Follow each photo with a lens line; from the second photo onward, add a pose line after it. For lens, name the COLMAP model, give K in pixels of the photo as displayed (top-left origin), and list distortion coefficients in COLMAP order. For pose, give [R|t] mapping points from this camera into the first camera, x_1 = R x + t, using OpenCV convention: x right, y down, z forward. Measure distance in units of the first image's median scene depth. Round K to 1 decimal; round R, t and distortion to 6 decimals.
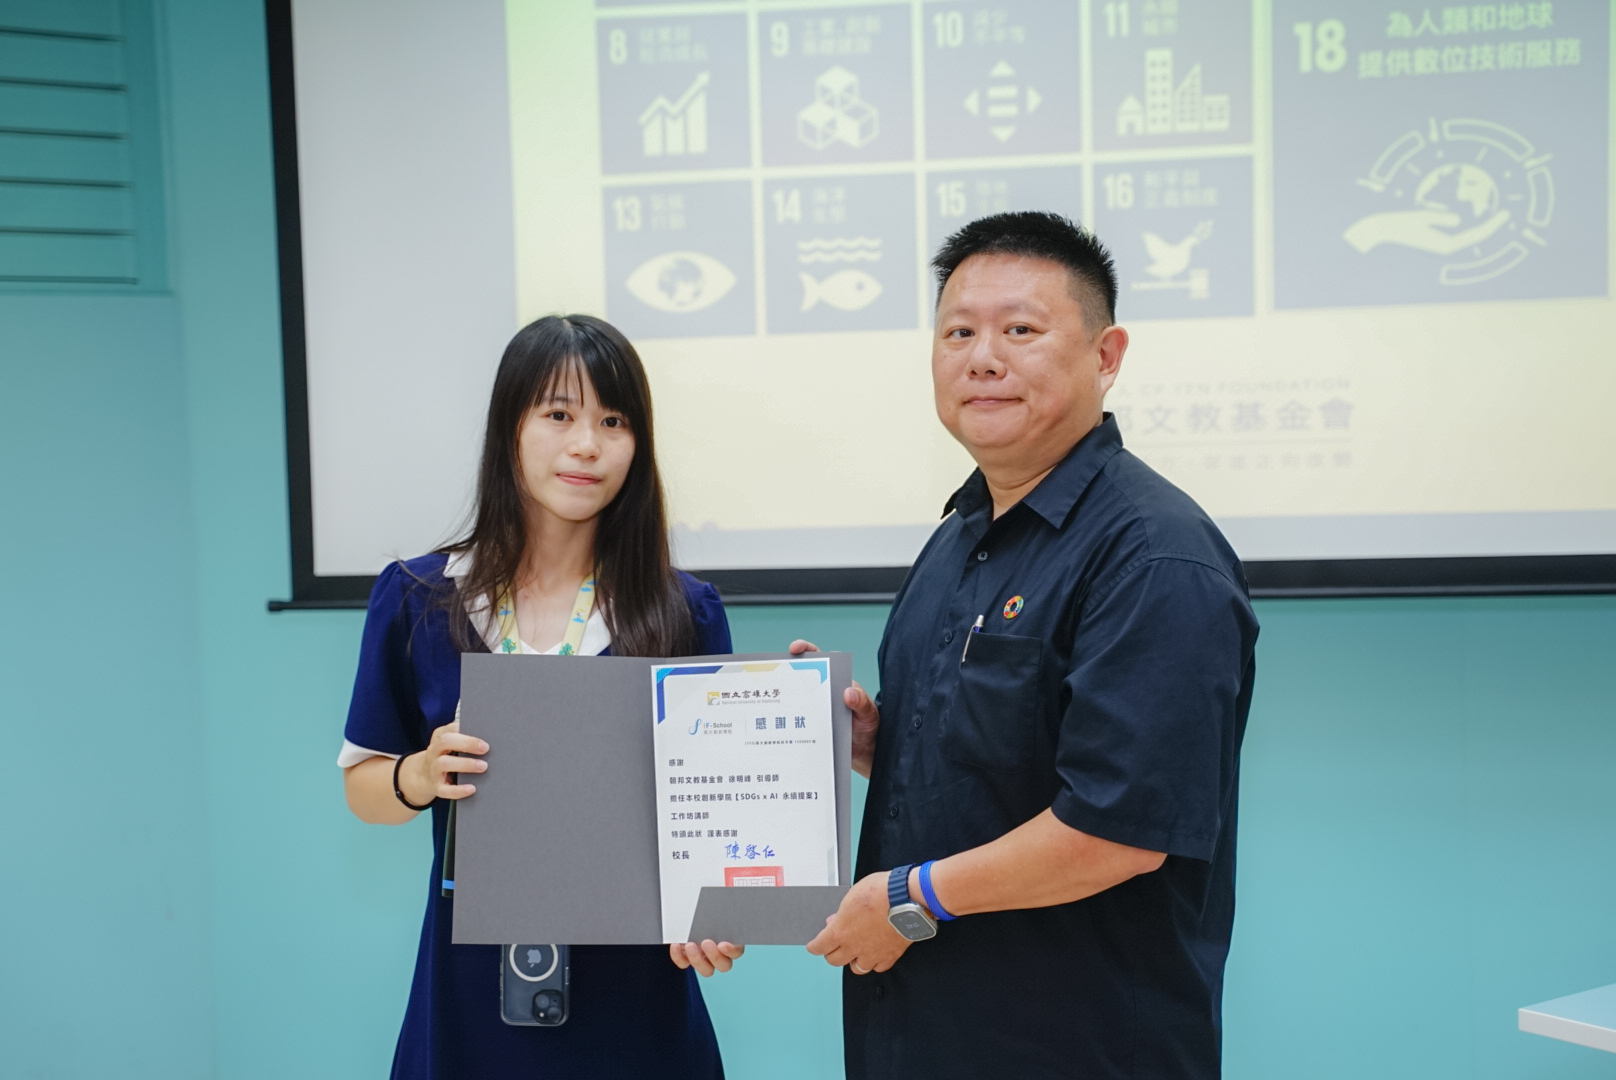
lens RADIAL K [[2607.2, 0, 807.6], [0, 2607.2, 540.7], [0, 0, 1]] dist [0.047520, 0.000000]
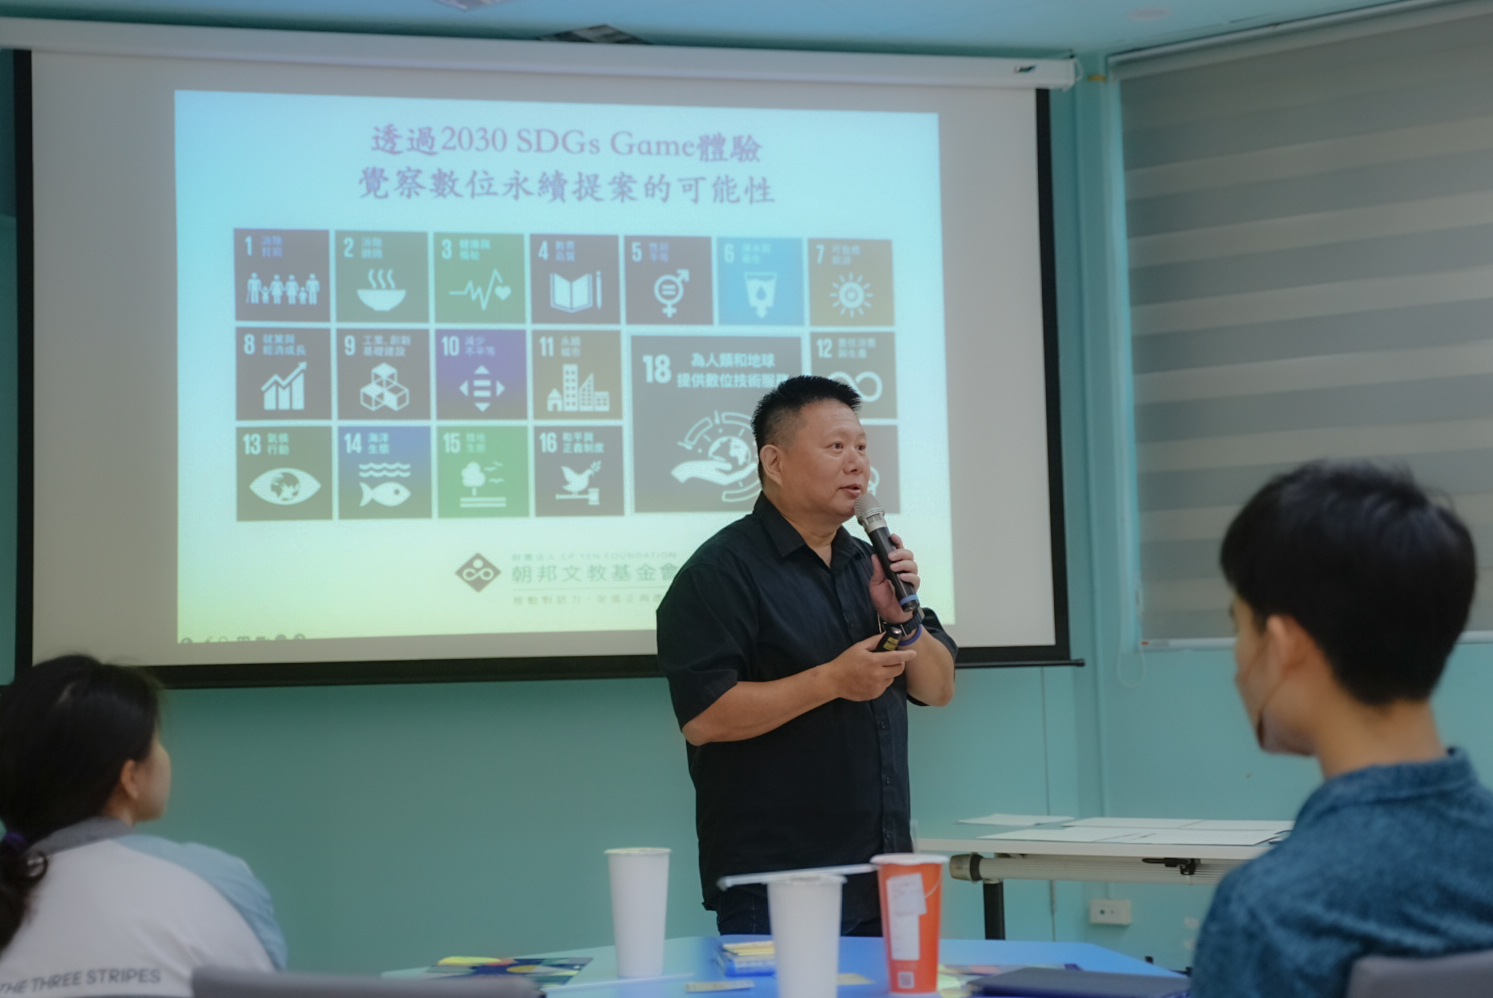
lens RADIAL K [[2124.2, 0, 744.6], [0, 2124.2, 498.9], [0, 0, 1]] dist [-0.010523, 0.000000]
pose [[0.982675, 0.012000, 0.184948, -0.013442], [0.001567, 0.997328, -0.073037, 0.006972], [-0.185331, 0.072061, 0.980030, -0.401291]]
